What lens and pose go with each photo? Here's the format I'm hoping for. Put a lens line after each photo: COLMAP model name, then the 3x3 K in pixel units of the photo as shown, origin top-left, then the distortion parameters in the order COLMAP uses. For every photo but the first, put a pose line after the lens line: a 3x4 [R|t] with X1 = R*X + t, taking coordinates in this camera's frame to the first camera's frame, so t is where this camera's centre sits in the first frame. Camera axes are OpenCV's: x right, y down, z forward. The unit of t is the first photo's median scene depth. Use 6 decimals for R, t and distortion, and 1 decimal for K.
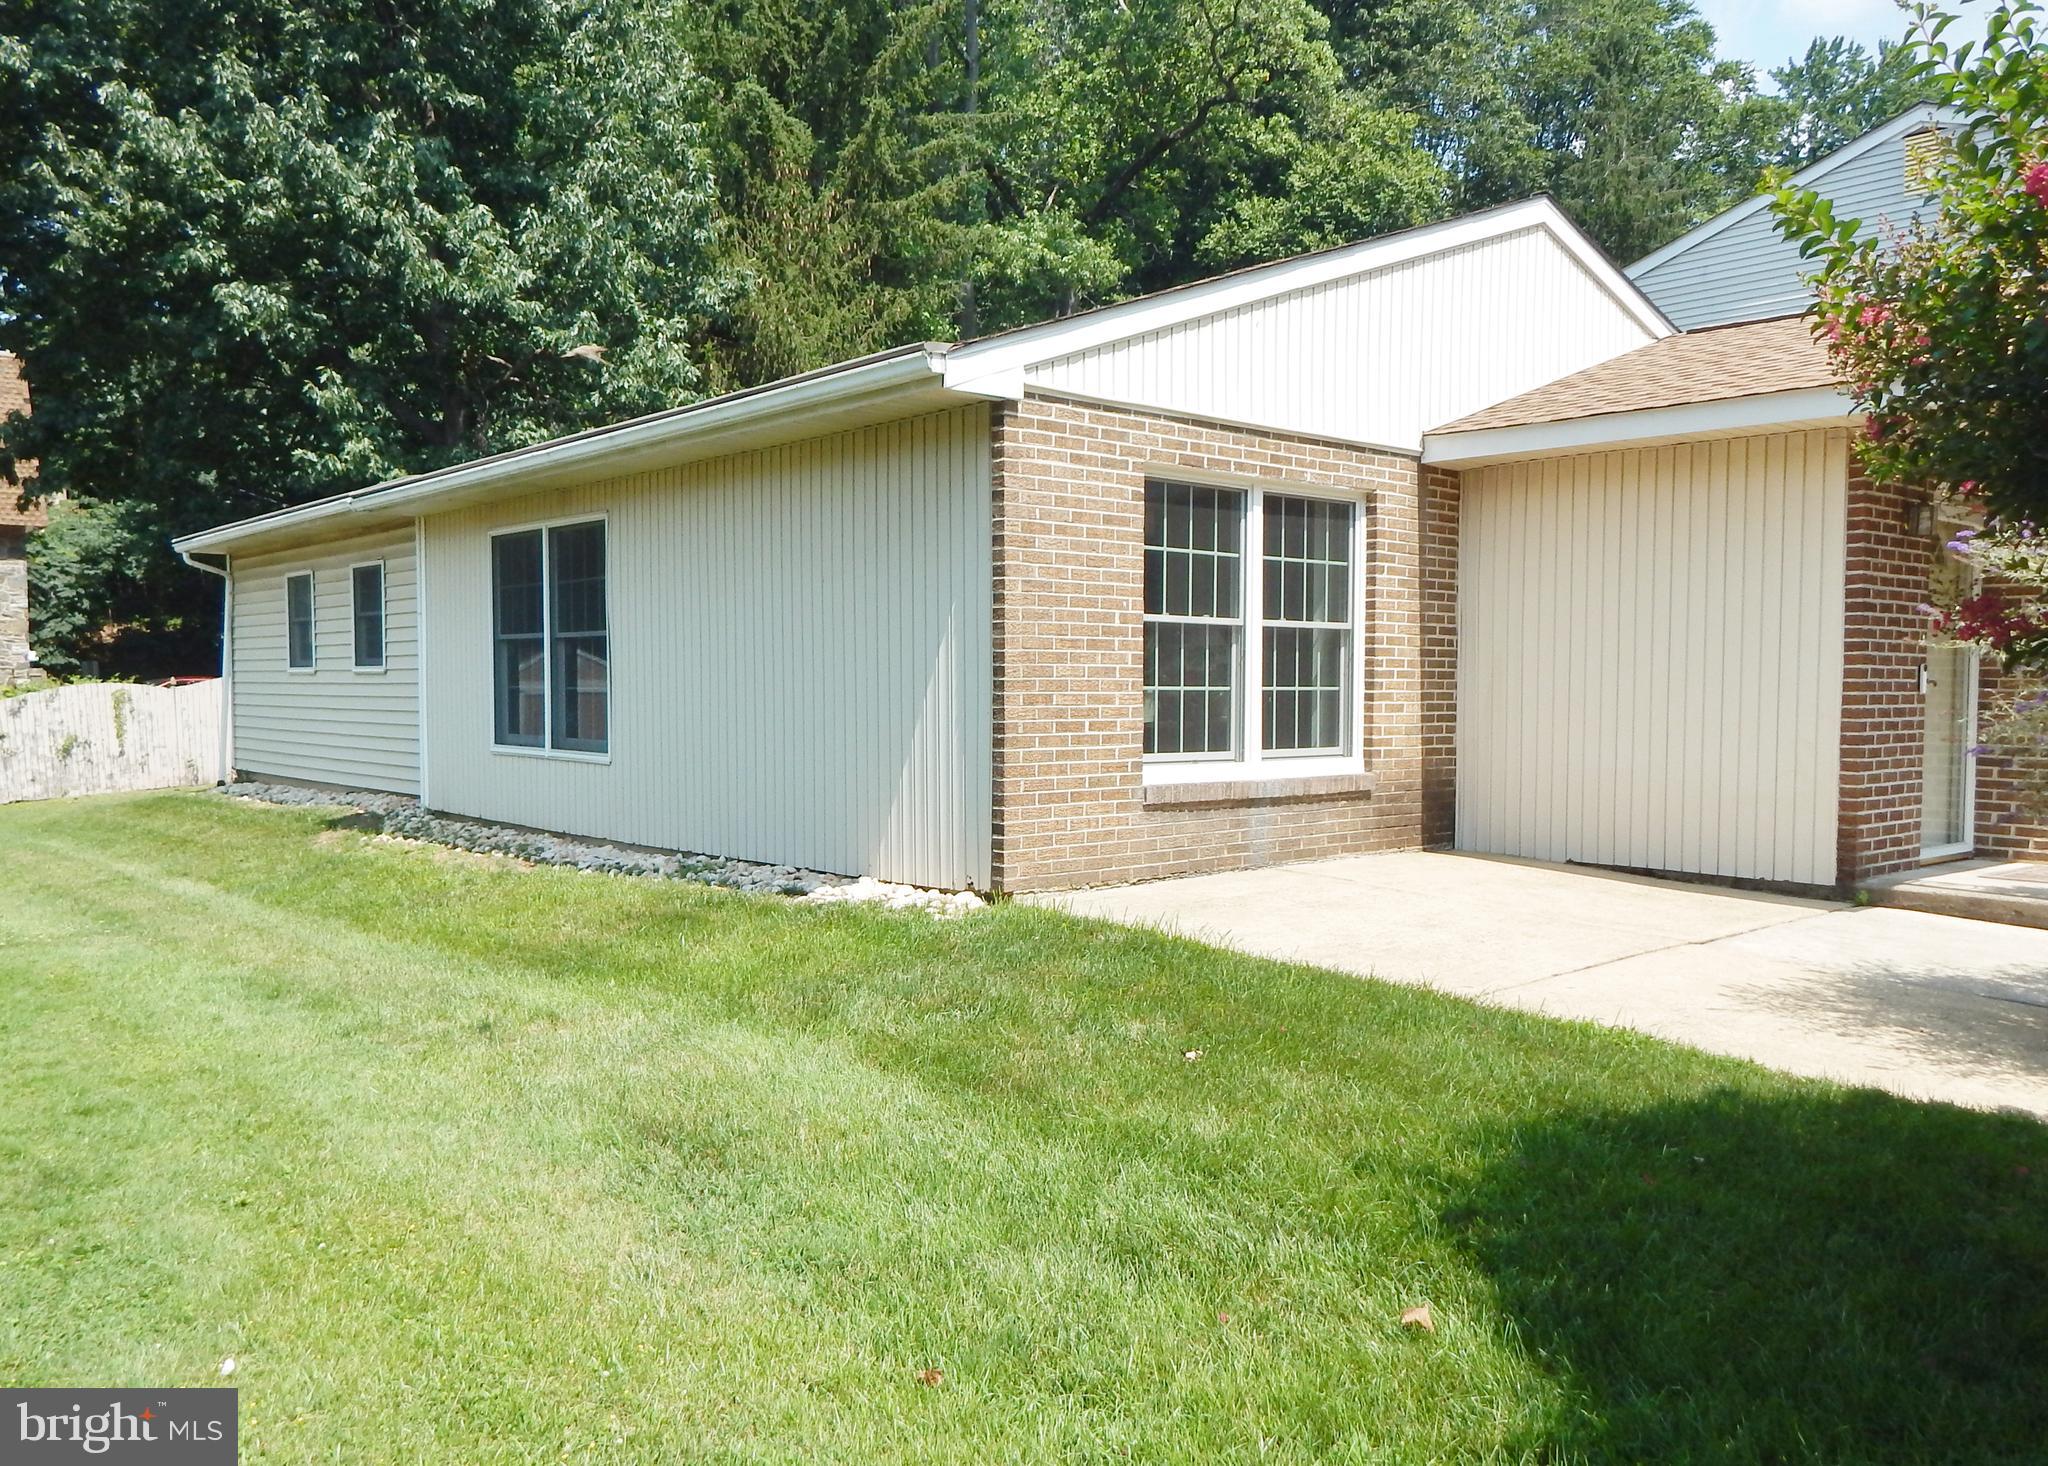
lens RADIAL K [[1635.3, 0, 1019.7], [0, 1635.3, 743.9], [0, 0, 1]] dist [-0.006406, -0.015603]
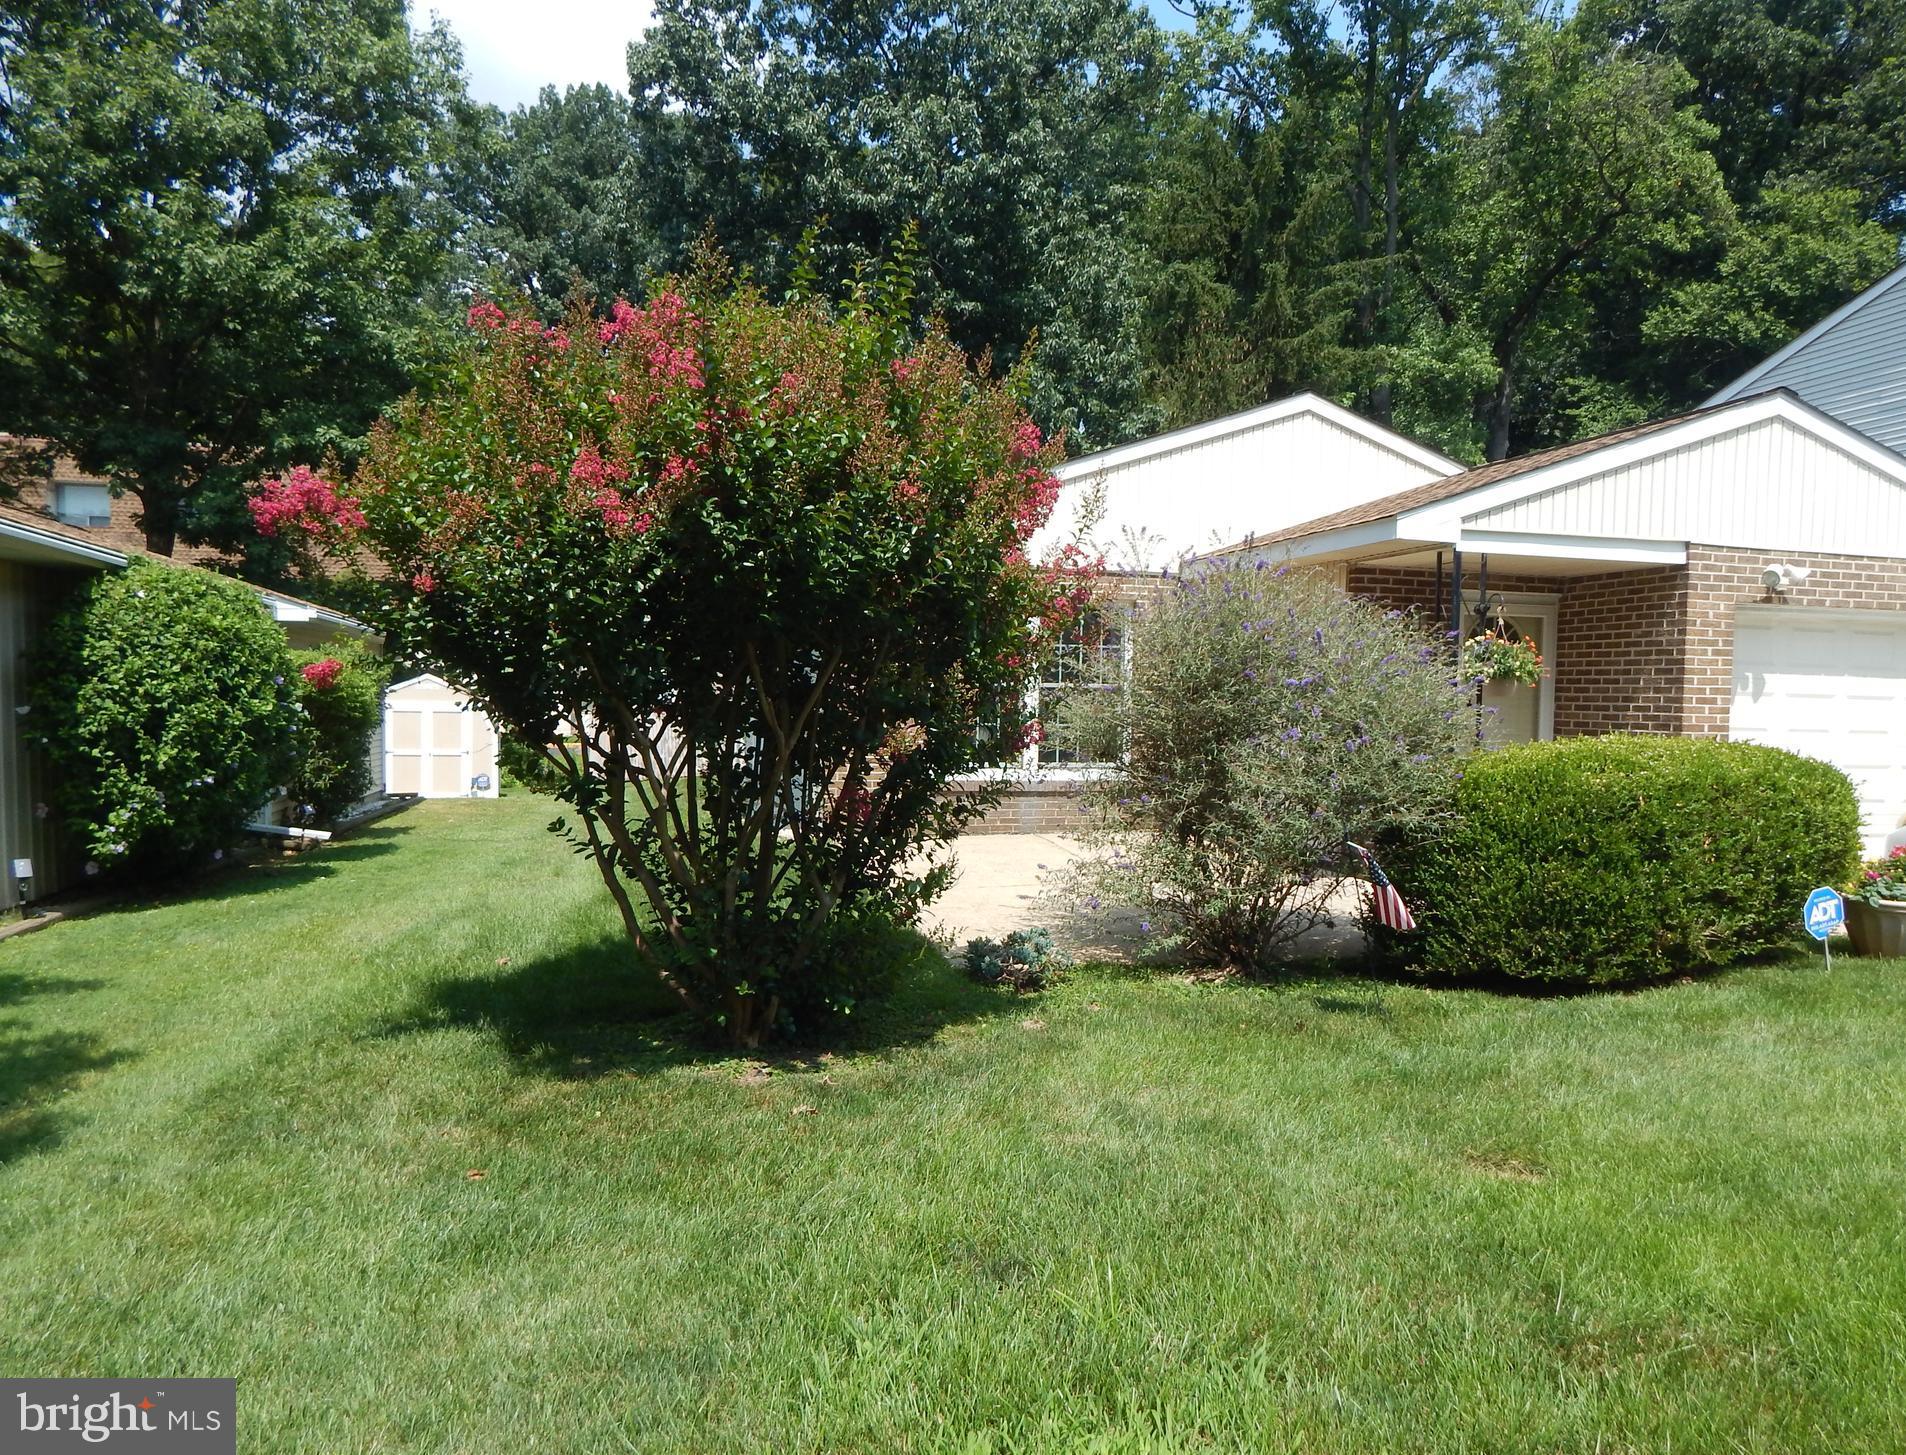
lens RADIAL K [[1353.4, 0, 997.7], [0, 1353.4, 762.8], [0, 0, 1]] dist [-0.003469, -0.003202]
pose [[0.898193, 0.036793, -0.438058, 0.217918], [-0.033646, 0.999322, 0.014946, -0.004597], [0.438311, 0.001314, 0.898822, -0.073807]]
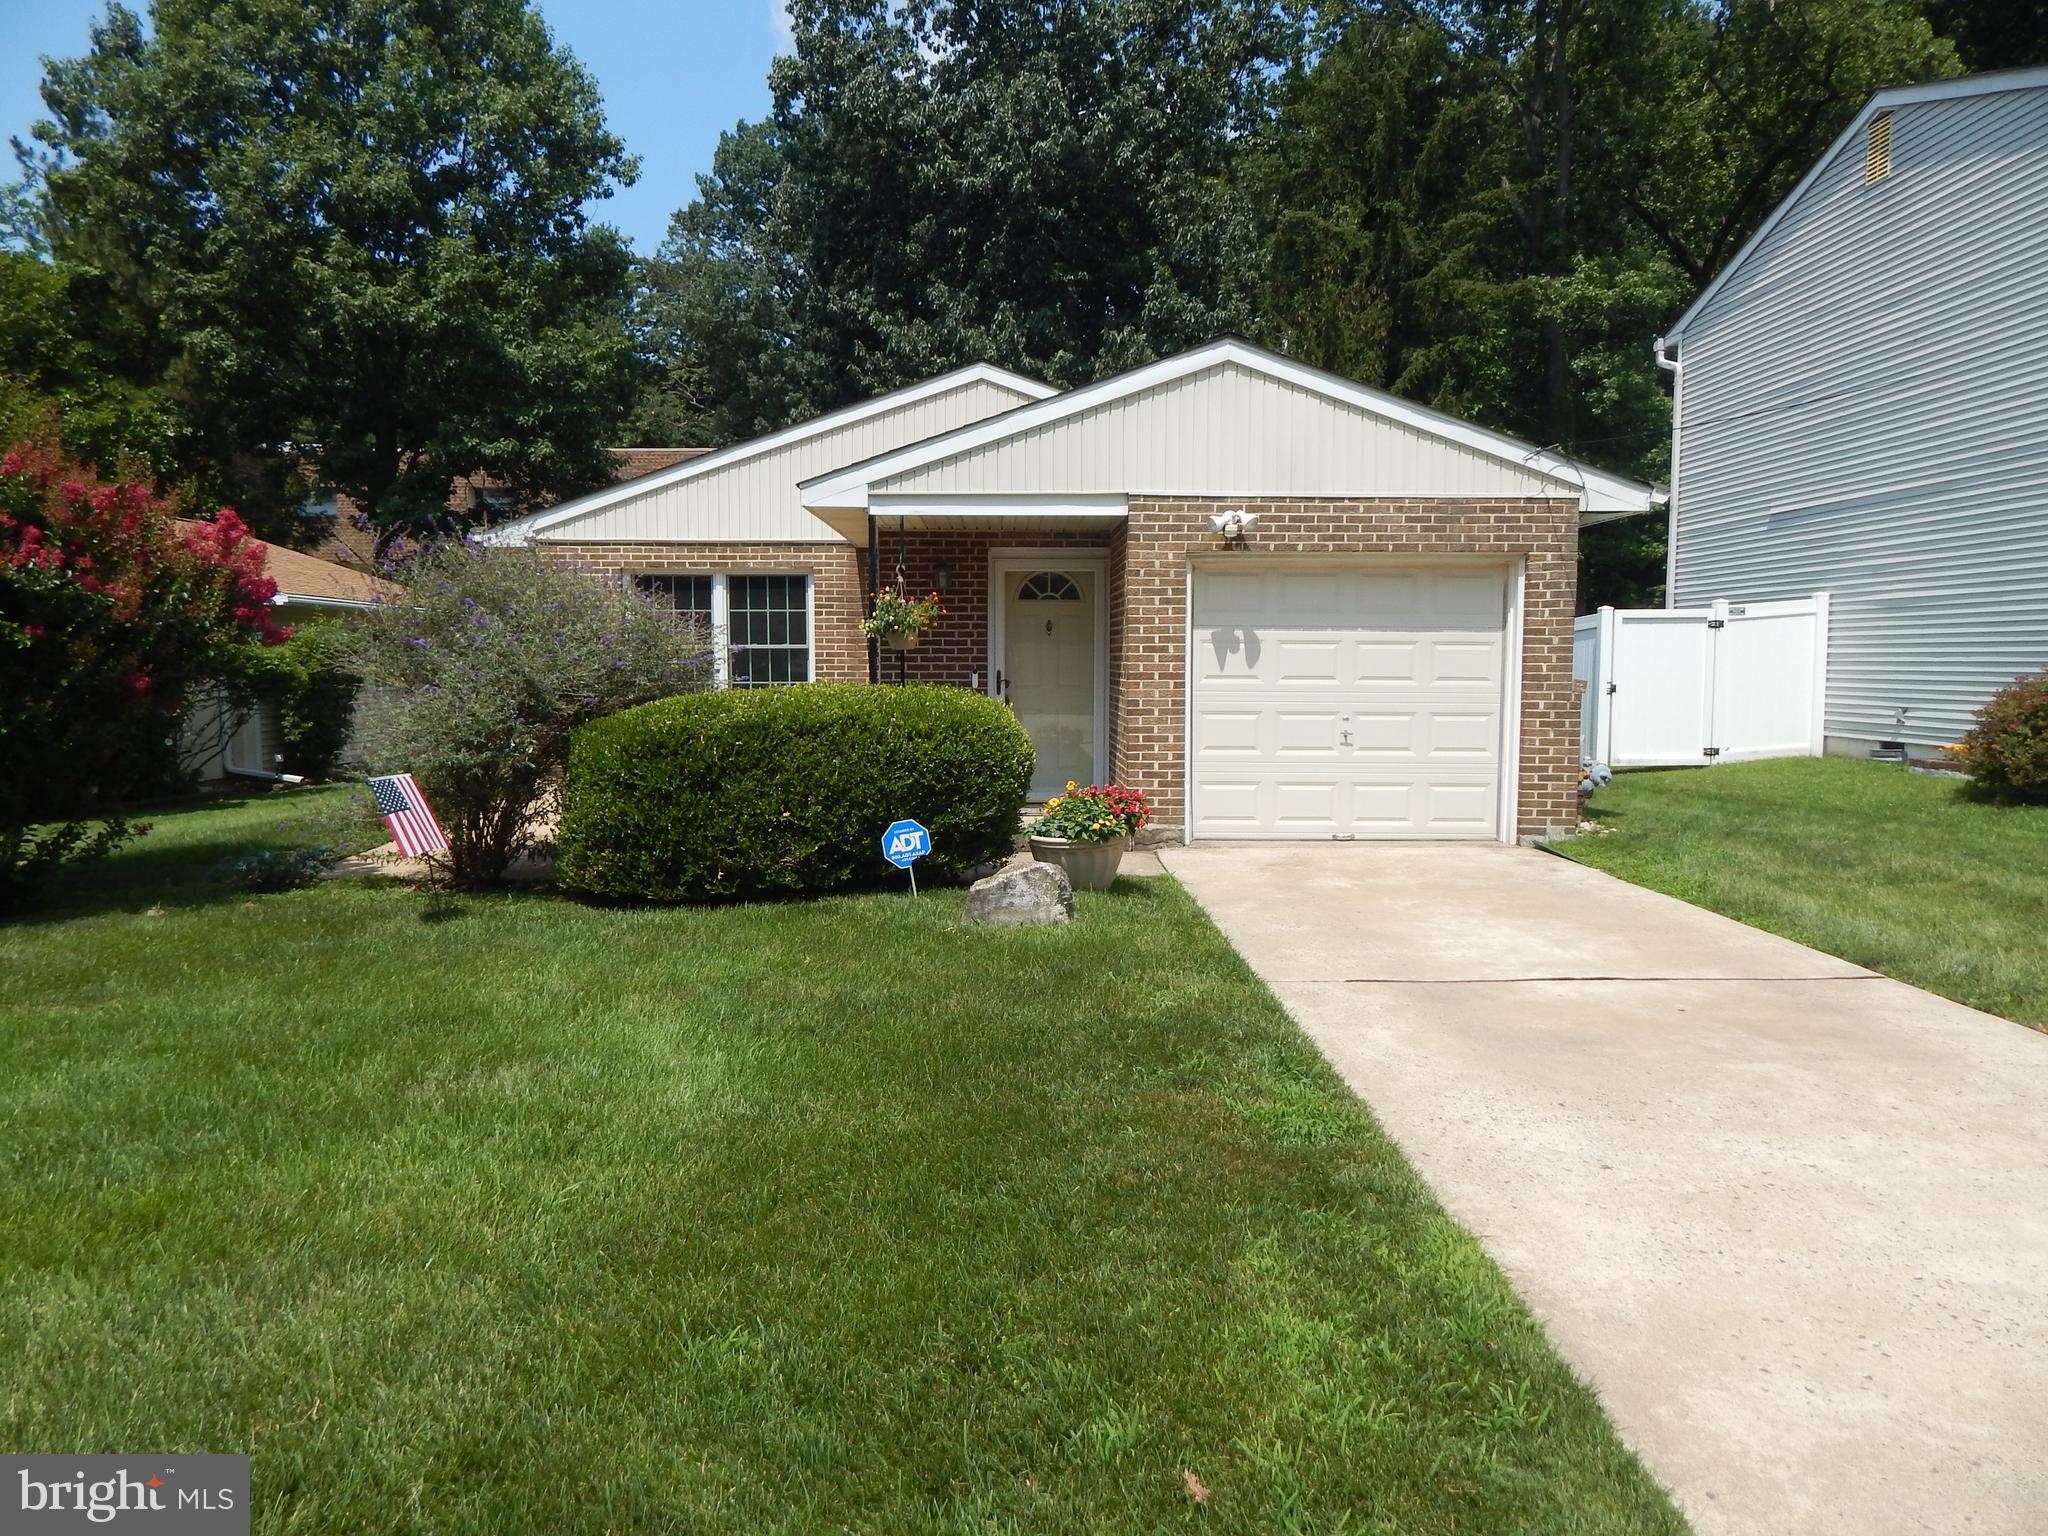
lens RADIAL K [[1346.0, 0, 1023.9], [0, 1346.0, 765.3], [0, 0, 1]] dist [0.003980, -0.006781]
pose [[0.757490, 0.049732, -0.650950, 0.424248], [-0.022421, 0.998488, 0.050193, -0.007704], [0.652462, -0.023426, 0.757460, 0.022079]]
